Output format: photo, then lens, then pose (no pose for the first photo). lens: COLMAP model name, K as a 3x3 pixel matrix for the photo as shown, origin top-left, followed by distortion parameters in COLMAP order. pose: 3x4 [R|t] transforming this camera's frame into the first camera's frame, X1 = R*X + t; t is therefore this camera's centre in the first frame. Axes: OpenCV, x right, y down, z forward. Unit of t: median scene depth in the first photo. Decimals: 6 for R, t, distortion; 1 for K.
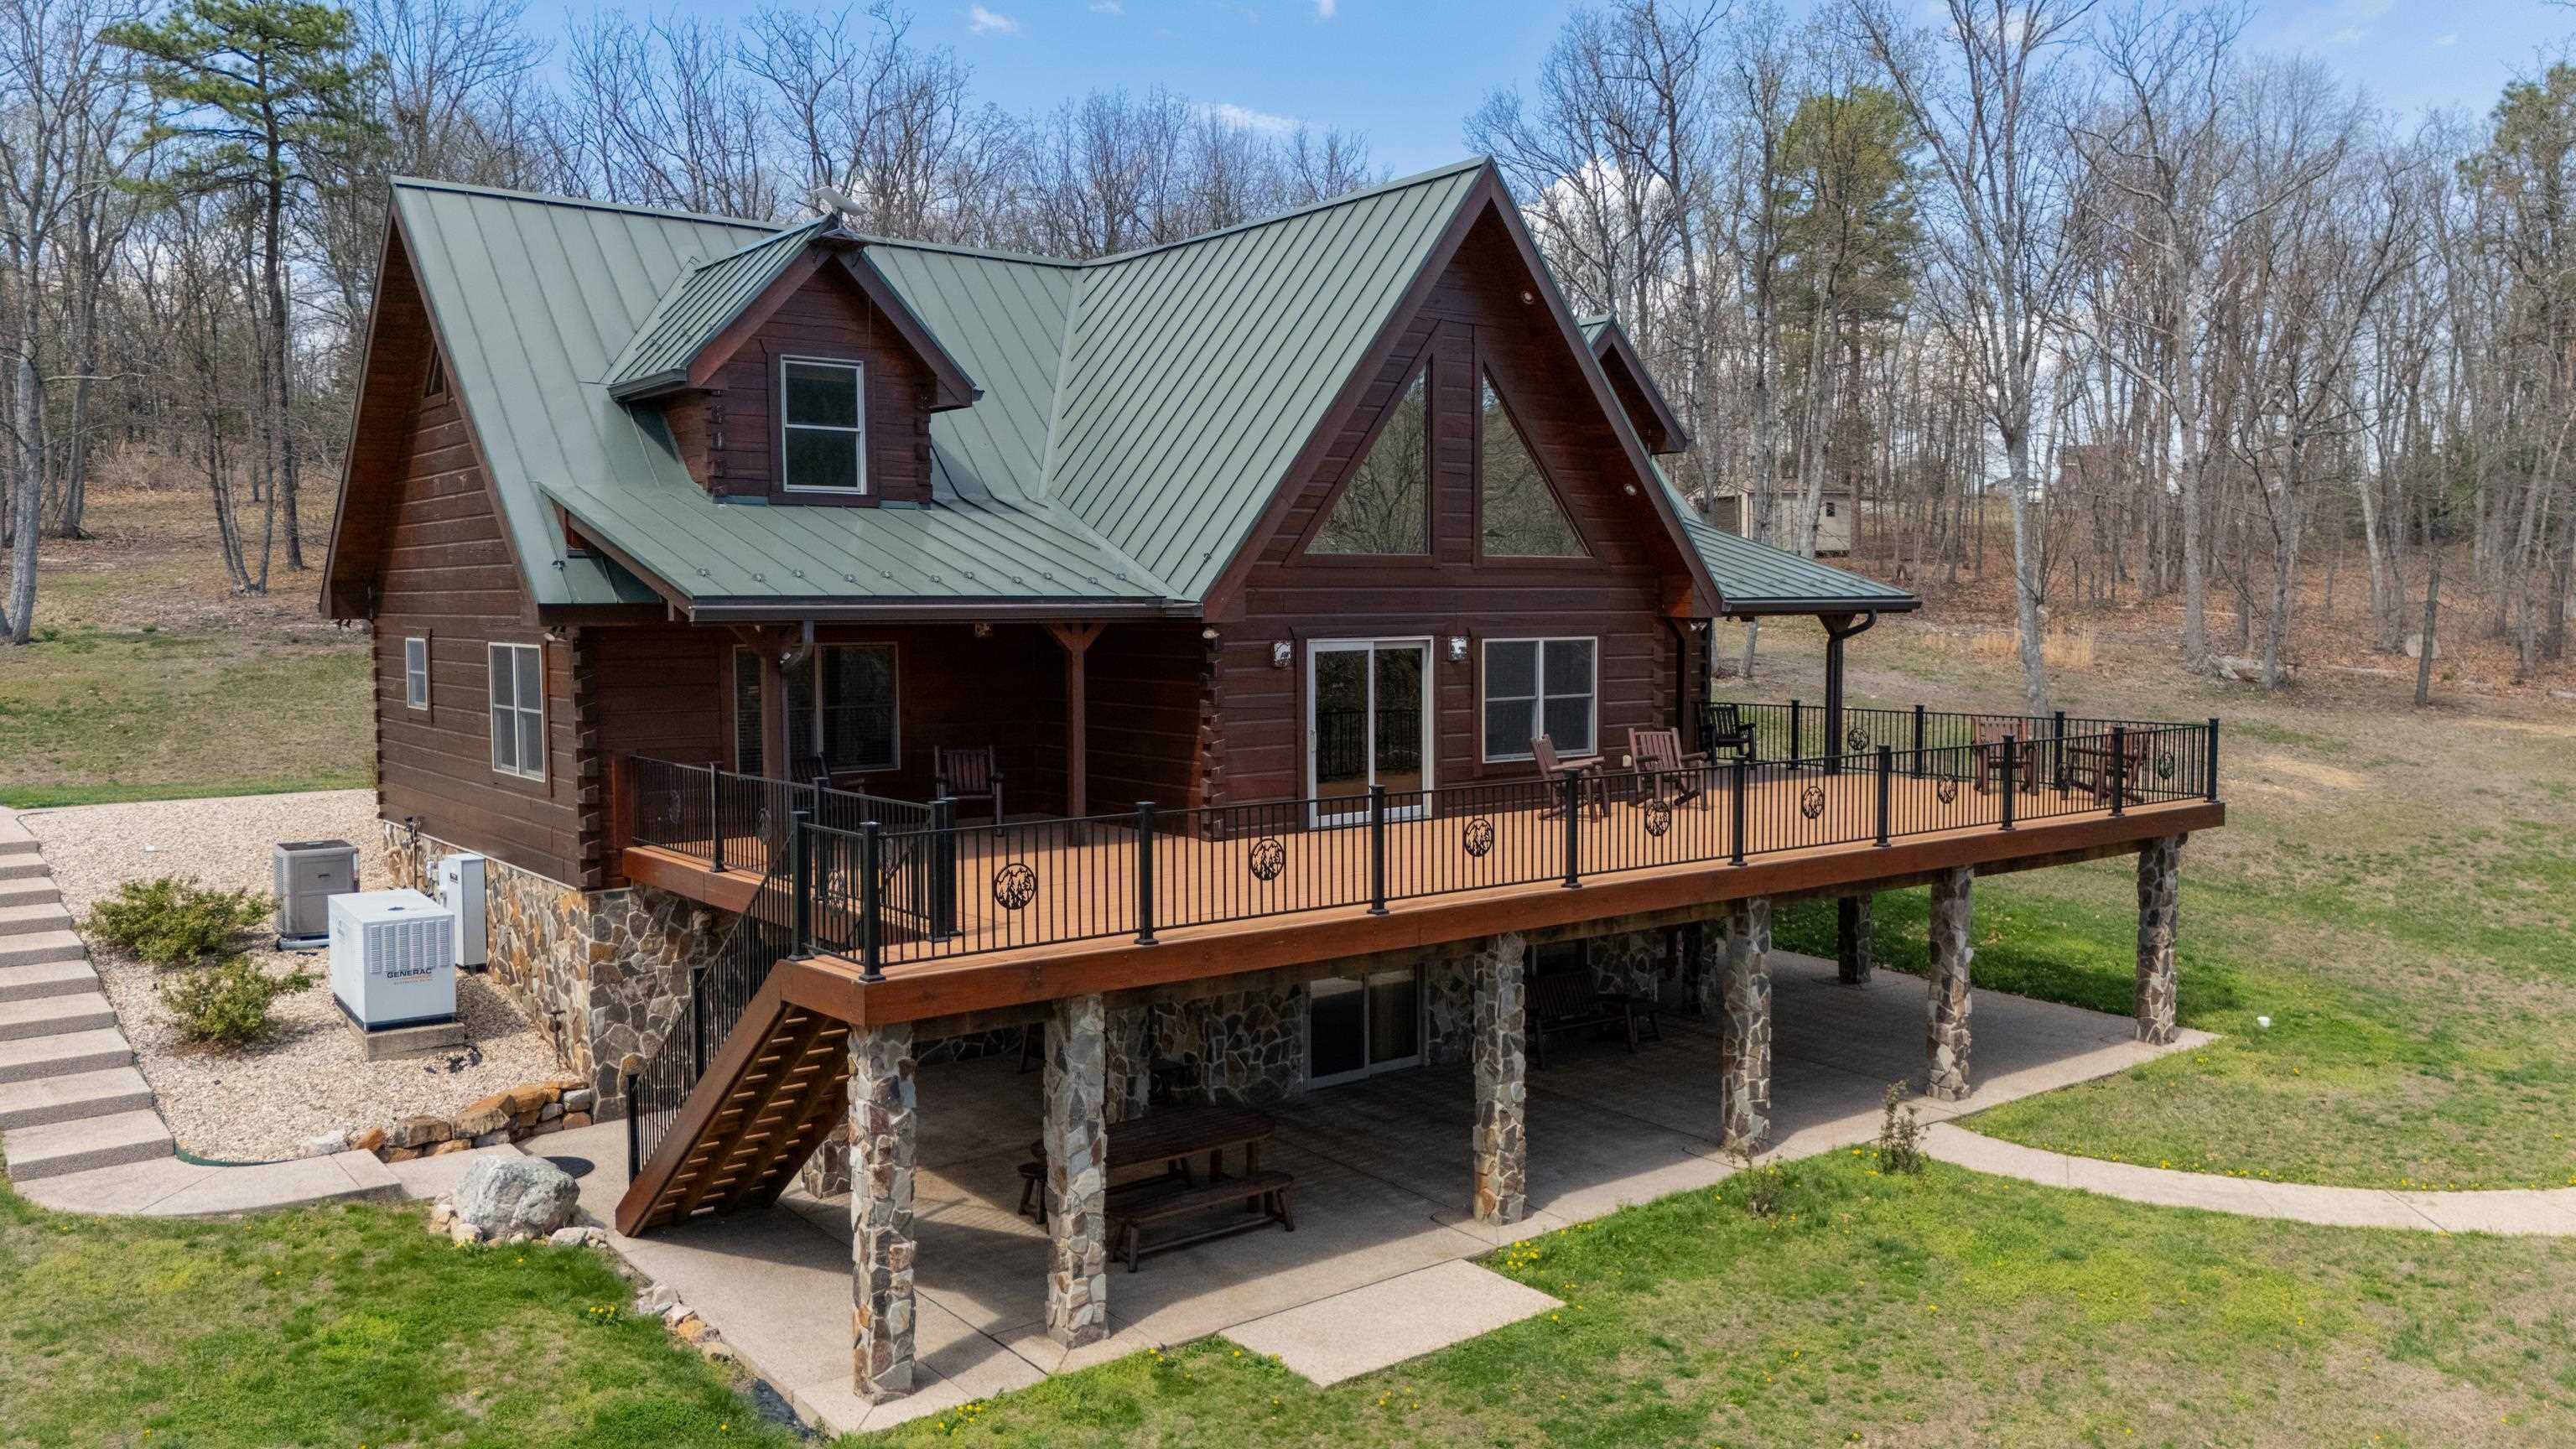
lens RADIAL K [[1878.9, 0, 1288.0], [0, 1878.9, 724.5], [0, 0, 1]] dist [0.122988, -0.213463]
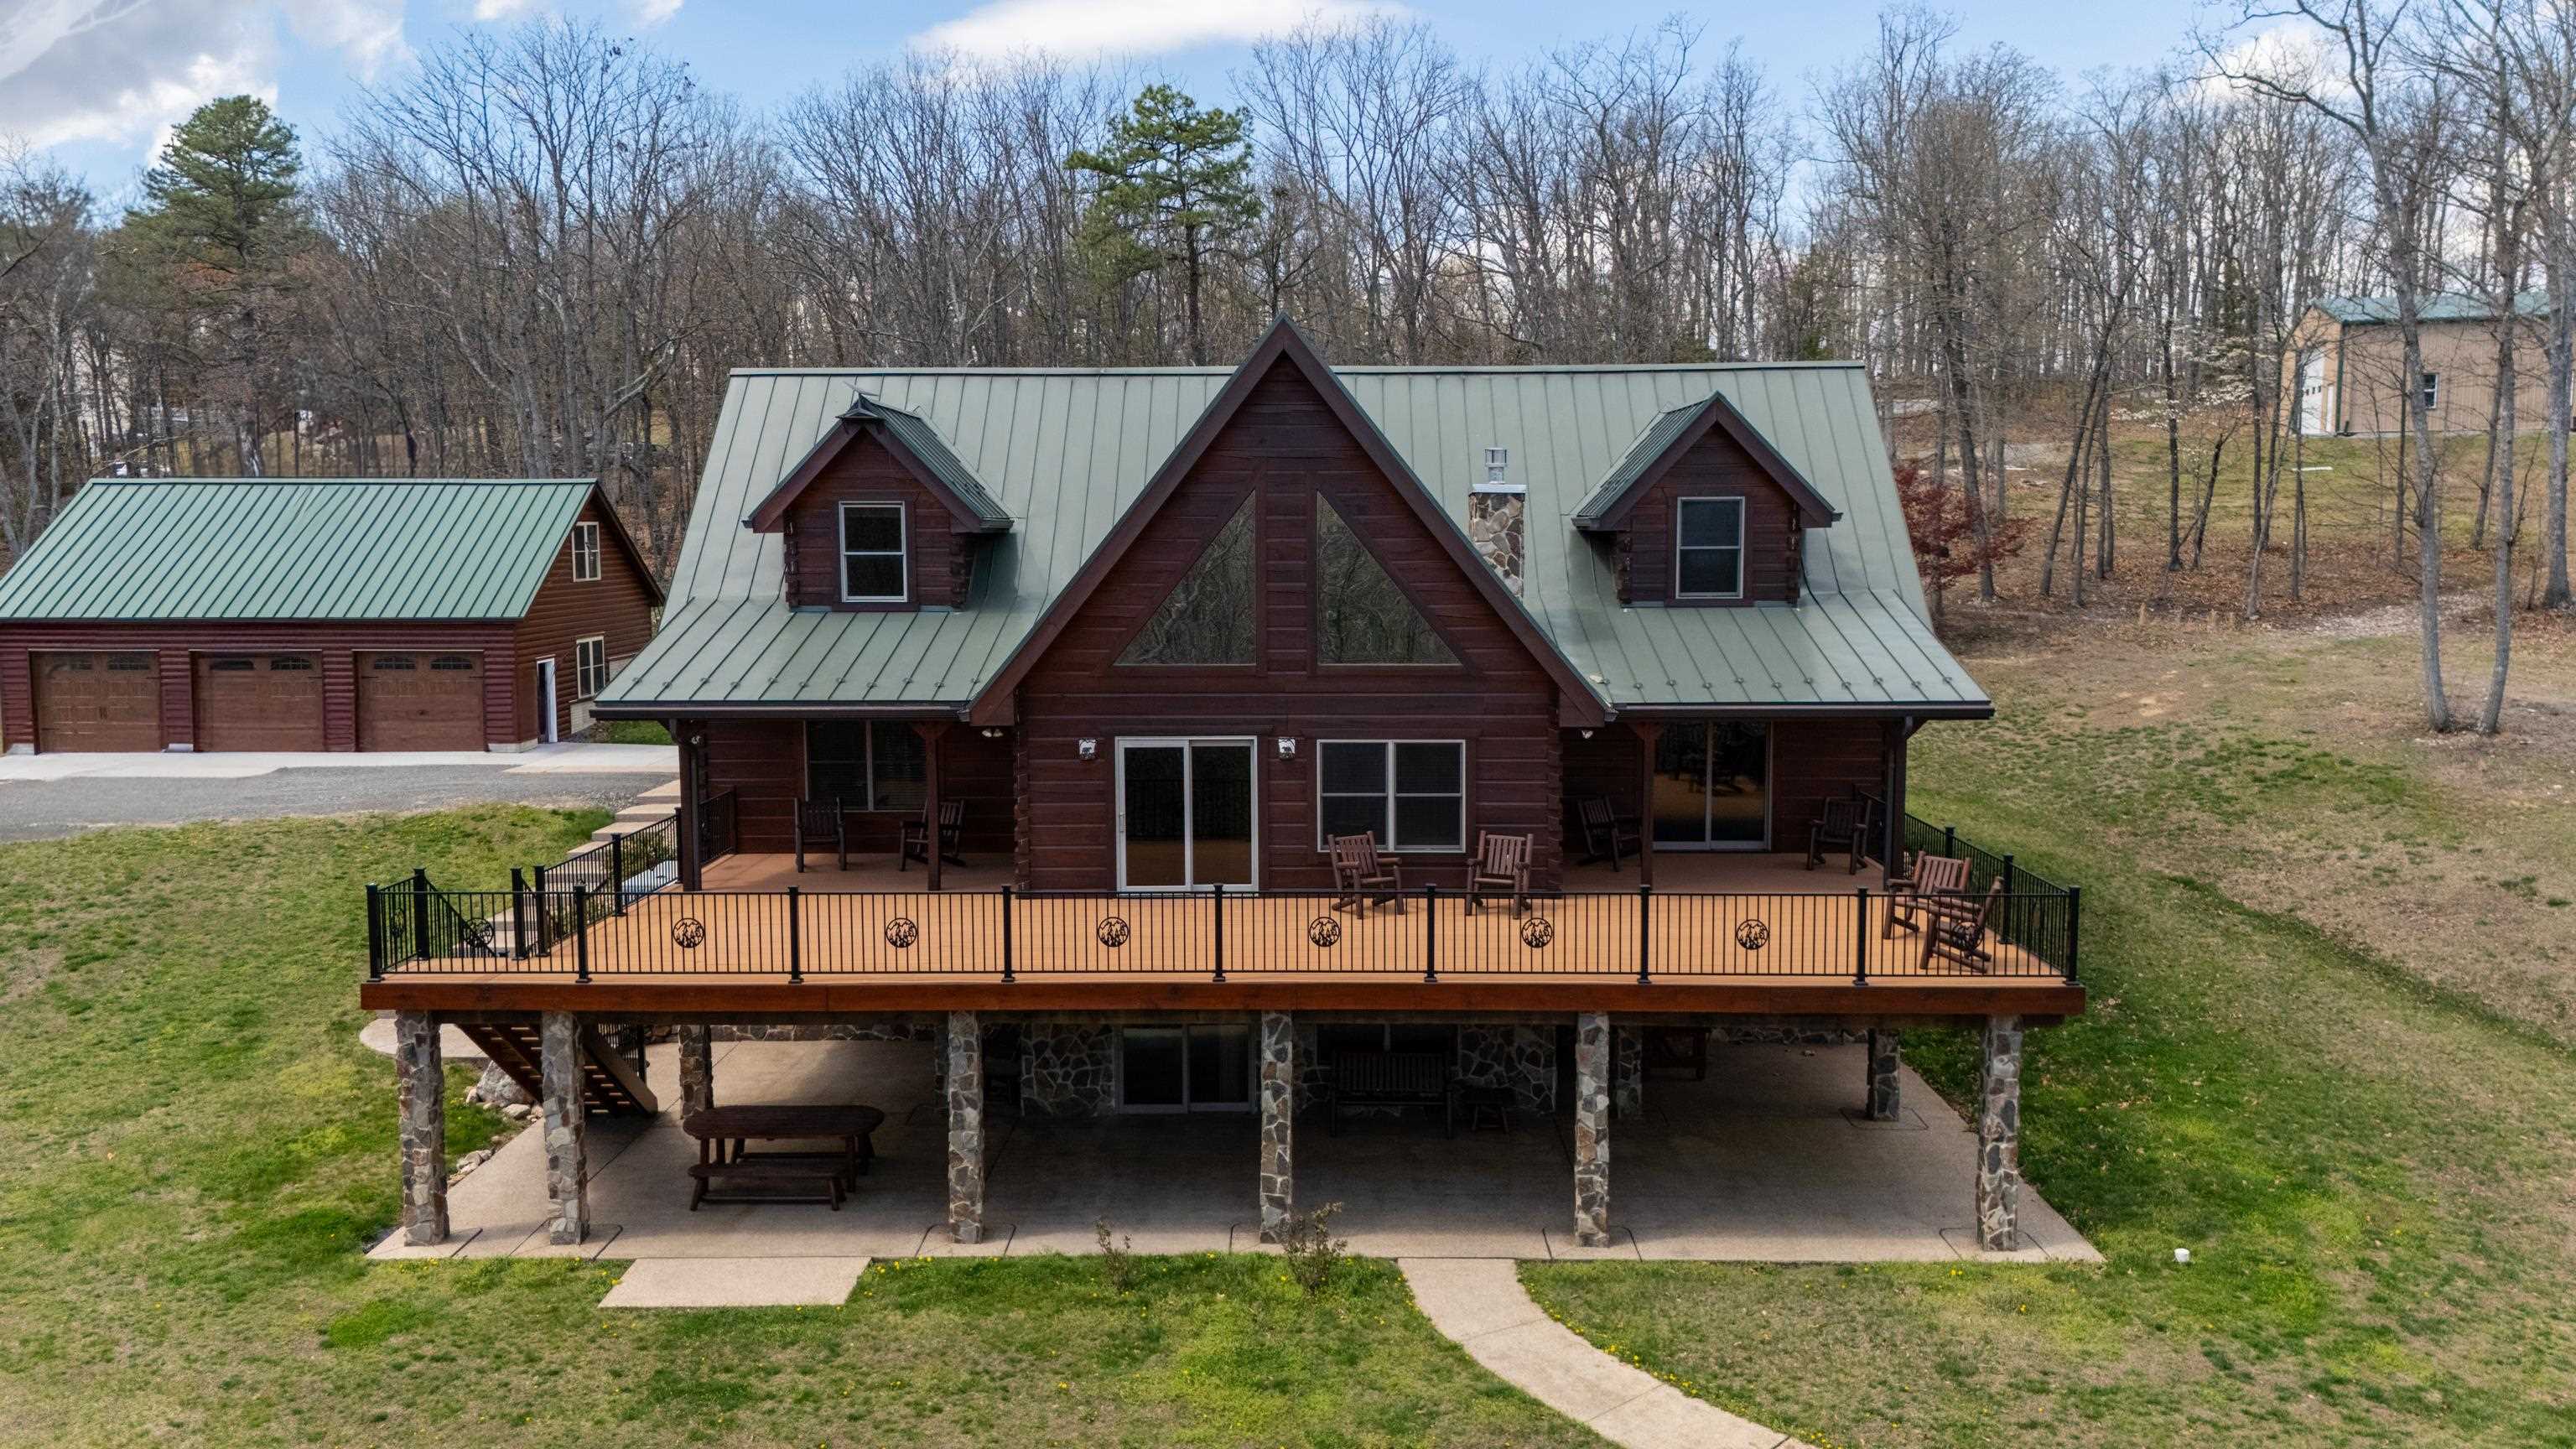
lens RADIAL K [[1901.5, 0, 1331.1], [0, 1901.5, 729.6], [0, 0, 1]] dist [0.026755, -0.004680]
pose [[0.790586, 0.065904, -0.608794, 0.845222], [-0.042318, 0.997695, 0.053050, -0.119022], [0.610887, -0.016178, 0.791553, 0.136992]]
